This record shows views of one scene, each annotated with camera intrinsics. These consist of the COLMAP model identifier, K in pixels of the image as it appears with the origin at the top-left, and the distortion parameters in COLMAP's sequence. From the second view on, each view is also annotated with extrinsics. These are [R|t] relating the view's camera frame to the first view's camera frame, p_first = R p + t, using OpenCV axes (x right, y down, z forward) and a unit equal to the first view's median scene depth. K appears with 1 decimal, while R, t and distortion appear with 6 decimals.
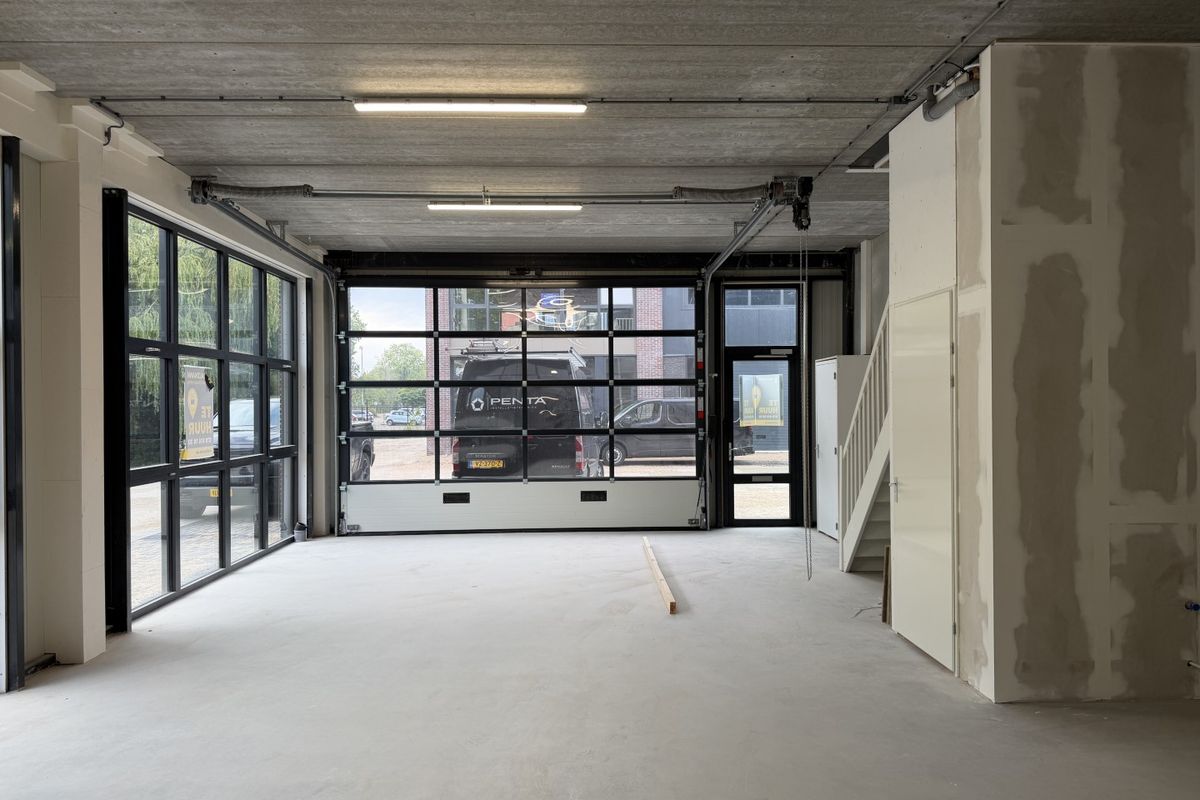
lens RADIAL K [[845.7, 0, 600.4], [0, 845.7, 405.8], [0, 0, 1]] dist [0.049026, -0.061404]
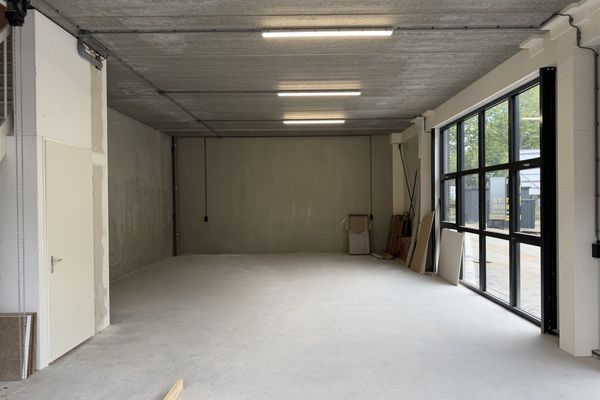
lens RADIAL K [[422.9, 0, 300.2], [0, 422.9, 202.9], [0, 0, 1]] dist [0.049026, -0.061404]
pose [[-0.999344, 0.018566, 0.031105, -0.119899], [0.018921, 0.999759, 0.011167, -0.009352], [-0.030890, 0.011748, -0.999454, 1.949419]]
